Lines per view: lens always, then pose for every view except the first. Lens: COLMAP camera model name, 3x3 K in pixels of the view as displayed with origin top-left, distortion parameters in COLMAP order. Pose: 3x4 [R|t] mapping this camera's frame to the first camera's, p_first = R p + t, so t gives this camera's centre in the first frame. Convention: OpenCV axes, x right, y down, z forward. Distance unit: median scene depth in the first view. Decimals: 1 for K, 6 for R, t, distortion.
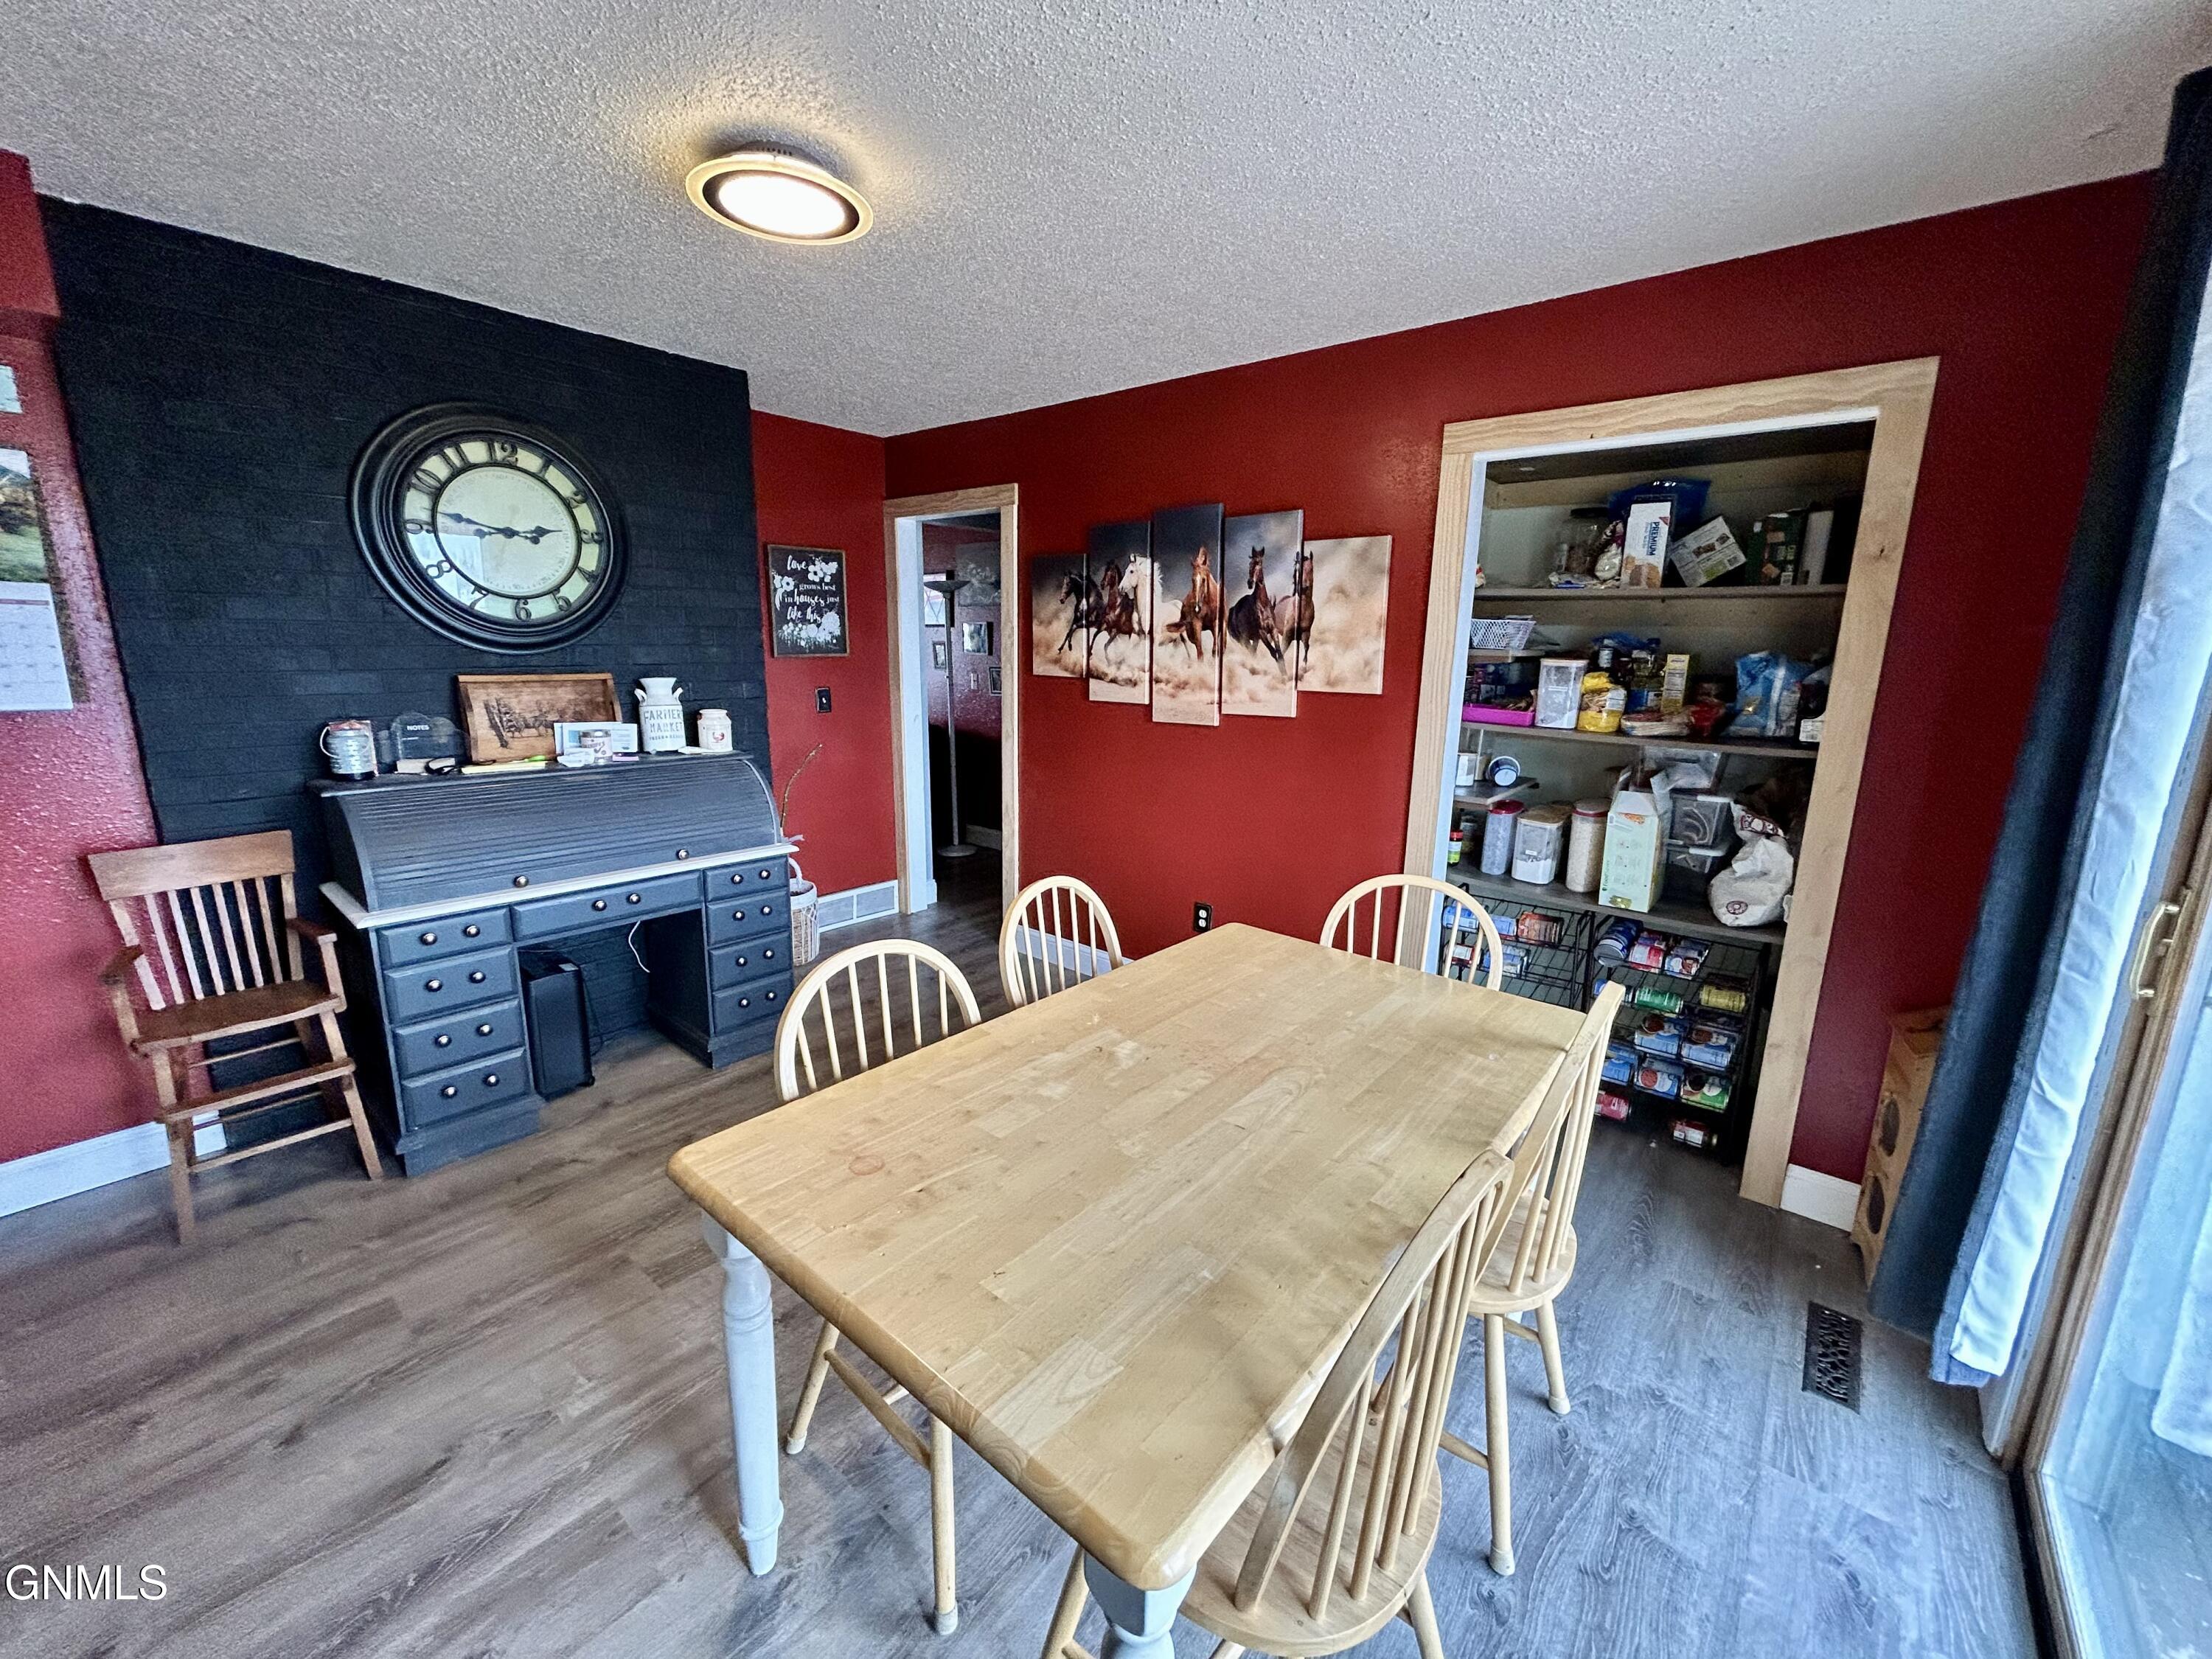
lens RADIAL K [[886.0, 0, 1117.9], [0, 886.0, 836.0], [0, 0, 1]] dist [0.002579, 0.000106]
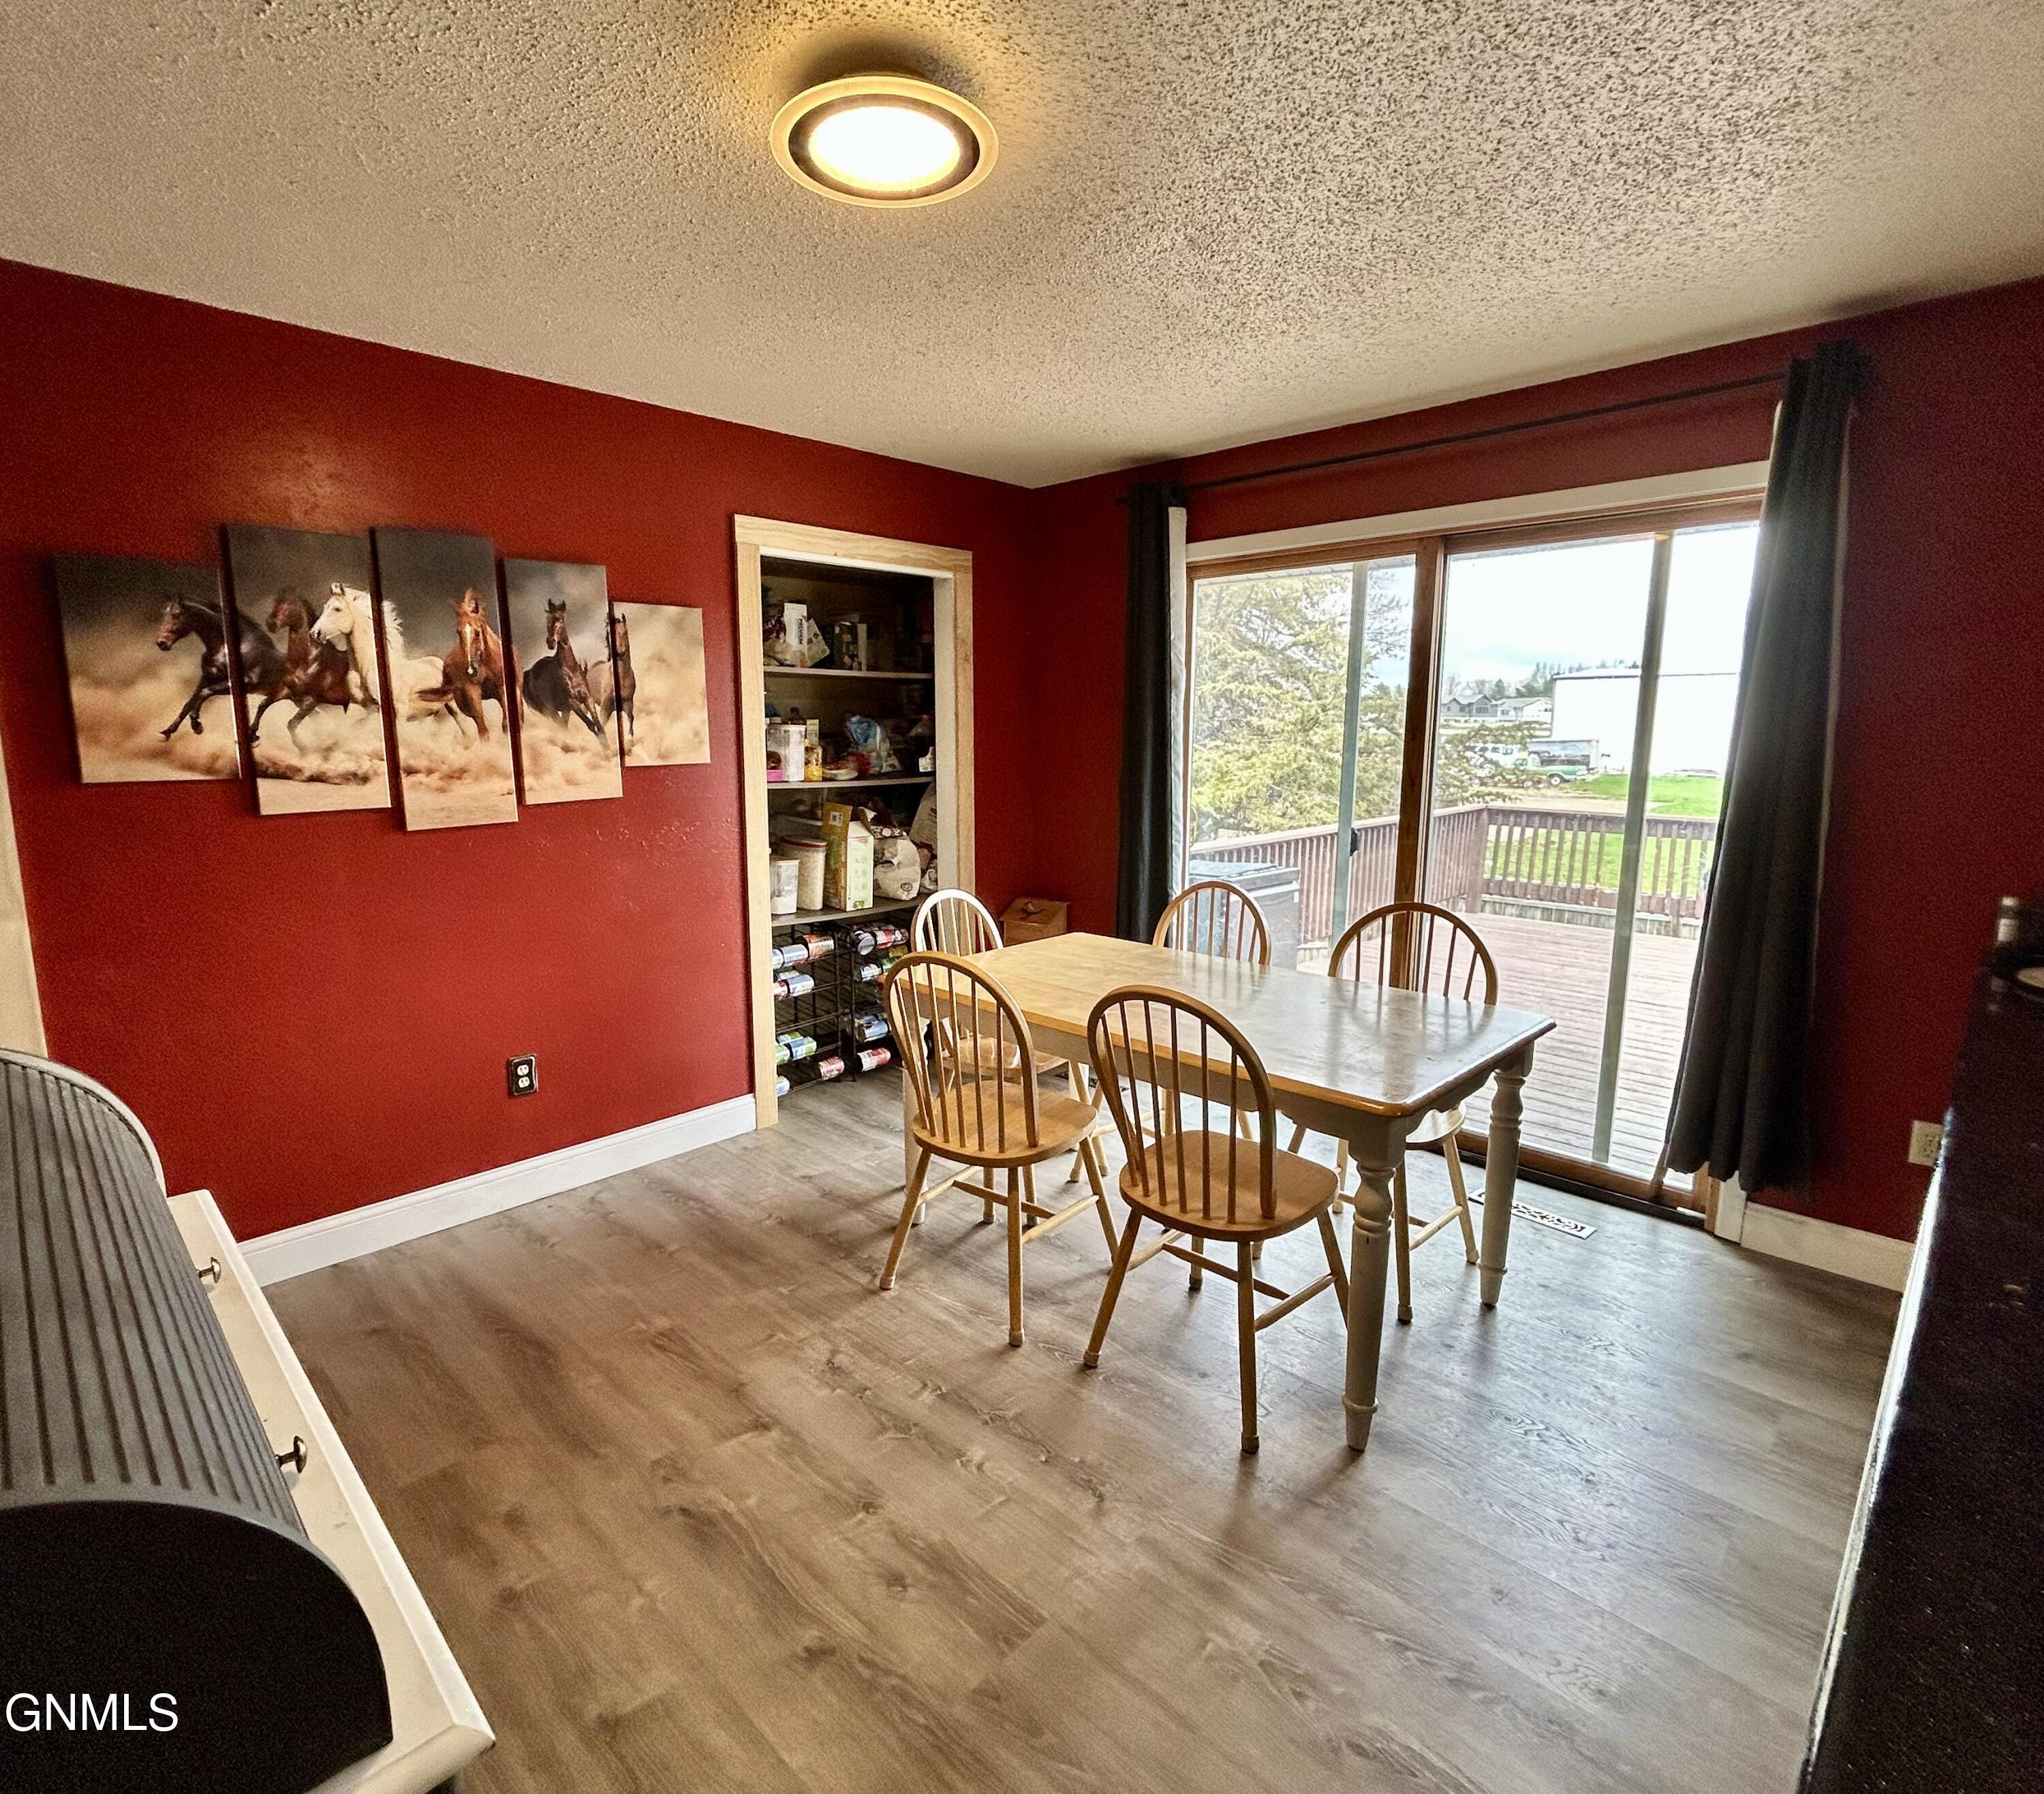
lens RADIAL K [[1035.2, 0, 1006.2], [0, 1035.2, 897.2], [0, 0, 1]] dist [0.001792, 0.001644]
pose [[0.083953, -0.183238, 0.979477, -0.769199], [0.223439, 0.961379, 0.160701, -0.113088], [-0.971096, 0.205362, 0.121653, 0.498434]]
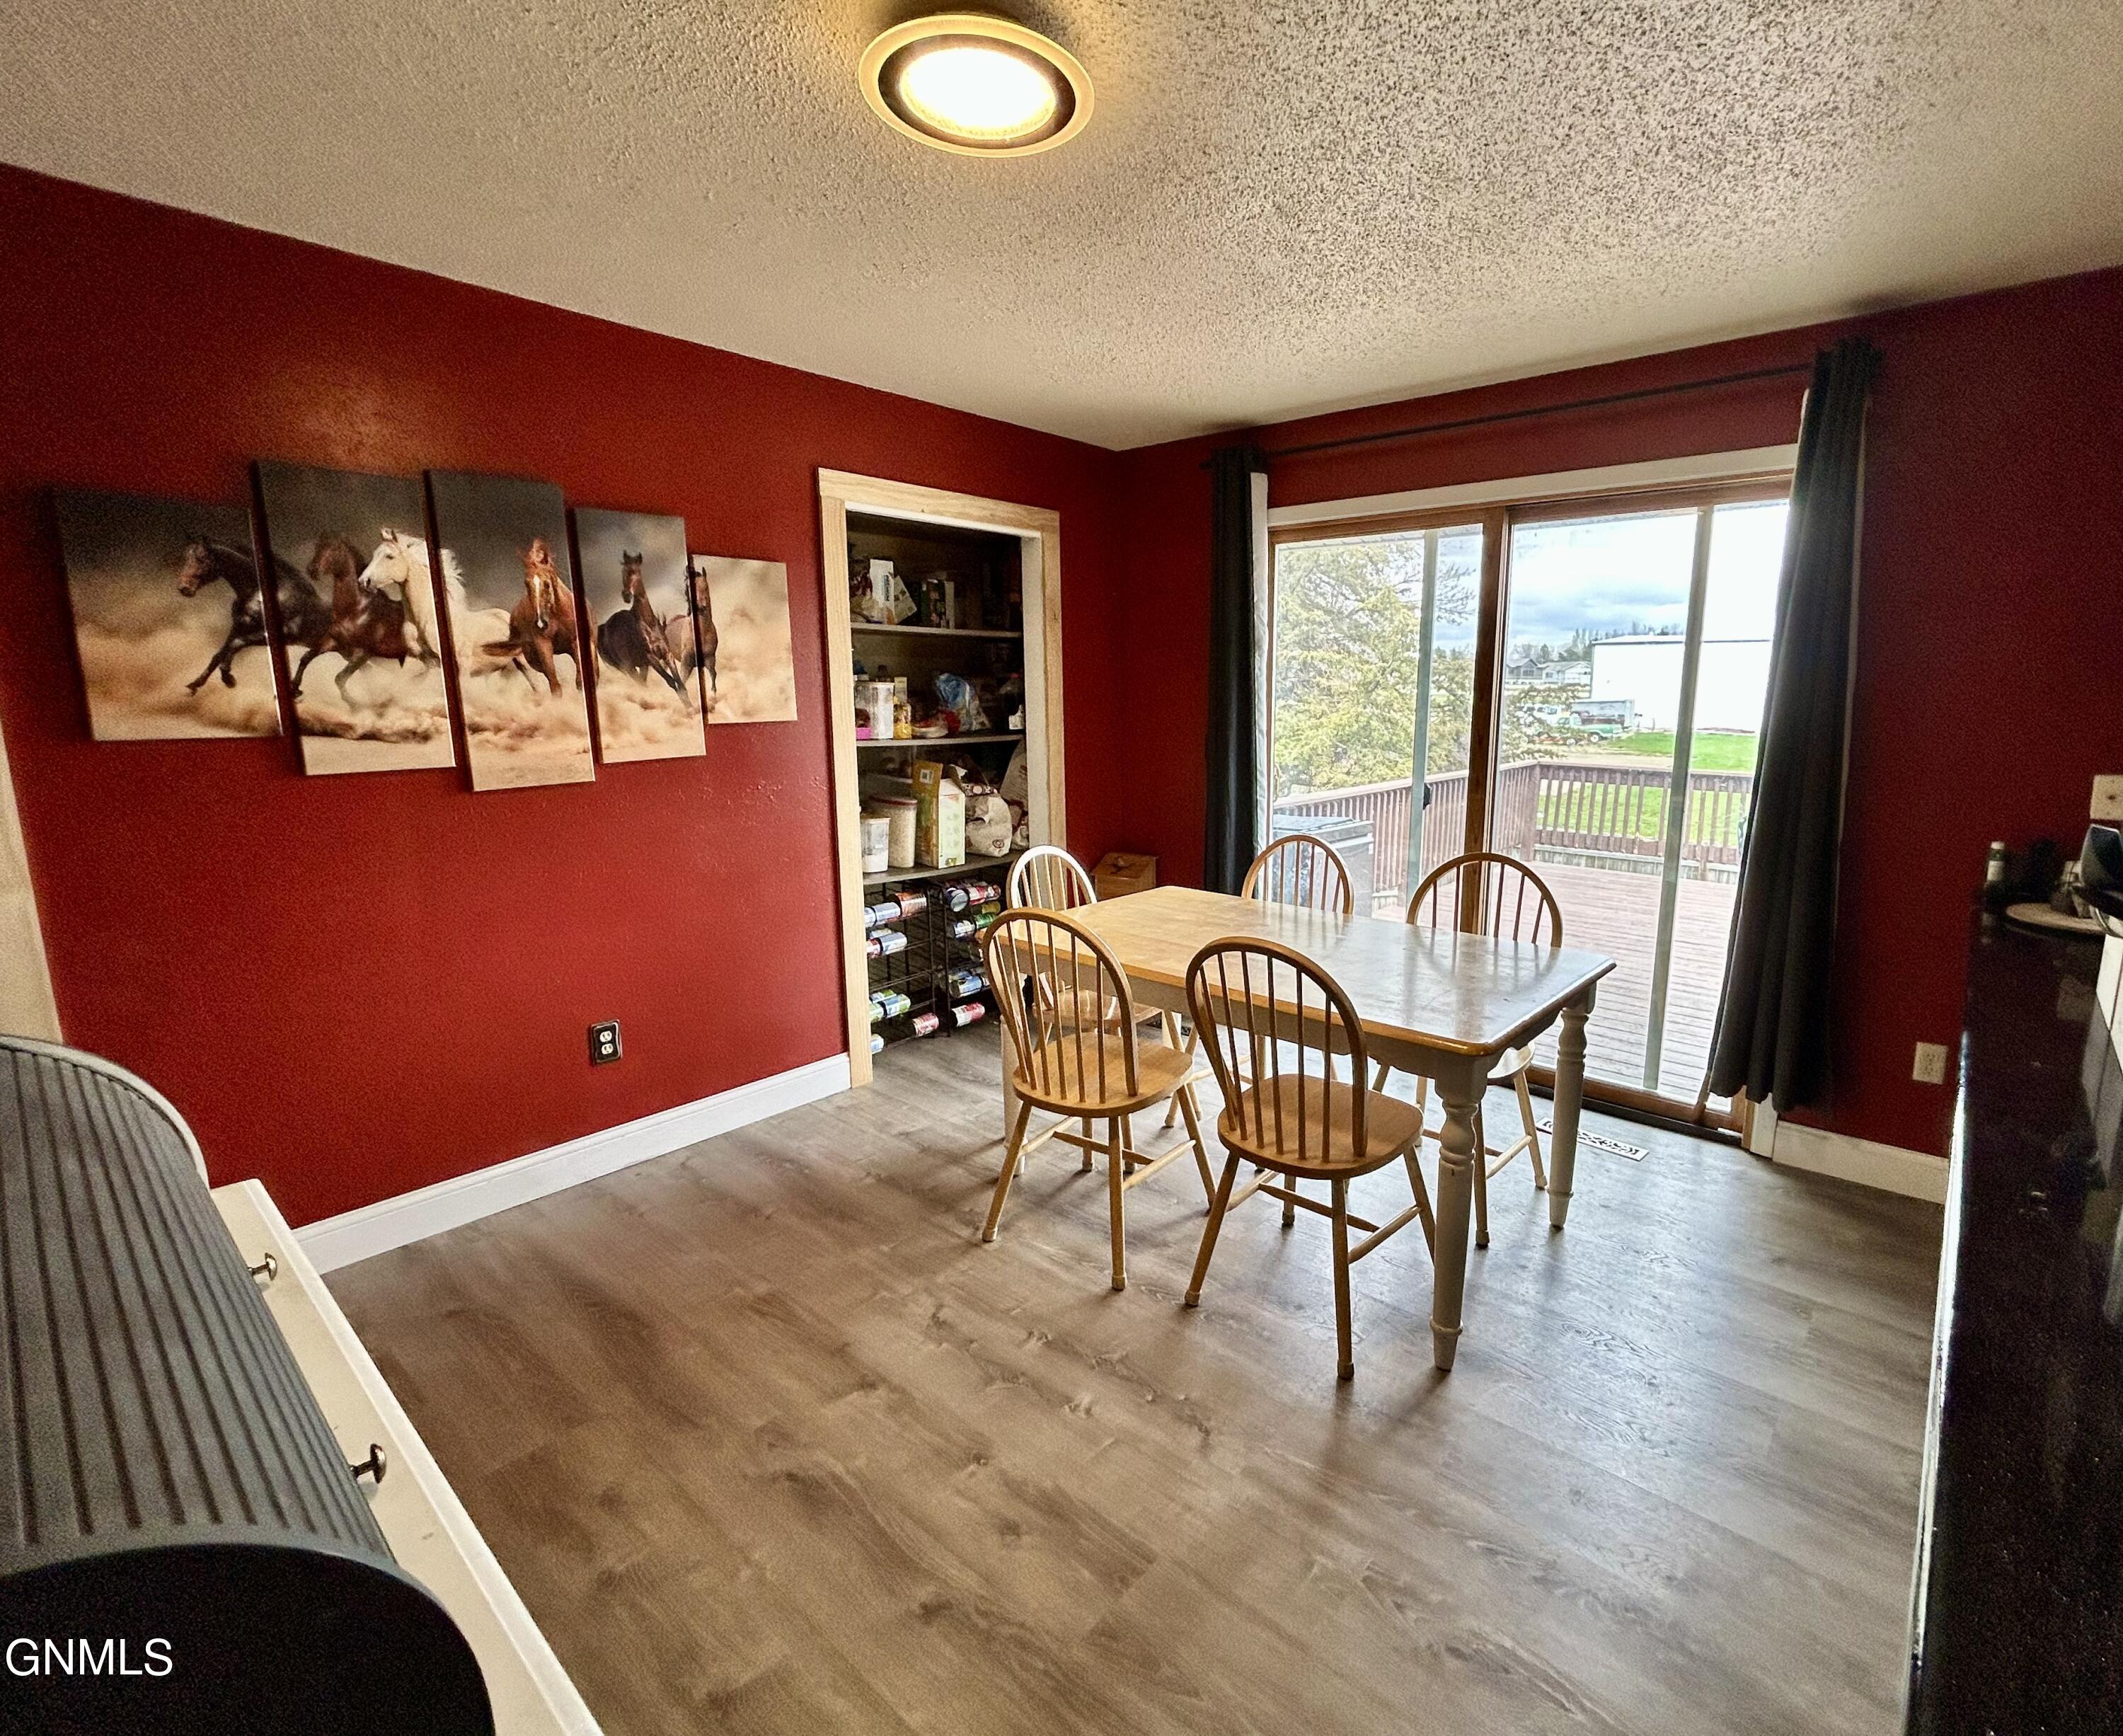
lens RADIAL K [[993.2, 0, 1184.5], [0, 993.2, 868.0], [0, 0, 1]] dist [0.003294, 0.001059]
pose [[-0.018083, -0.200618, 0.979503, -0.753141], [0.217827, 0.955340, 0.199690, -0.115716], [-0.975820, 0.216973, 0.026424, 0.517363]]
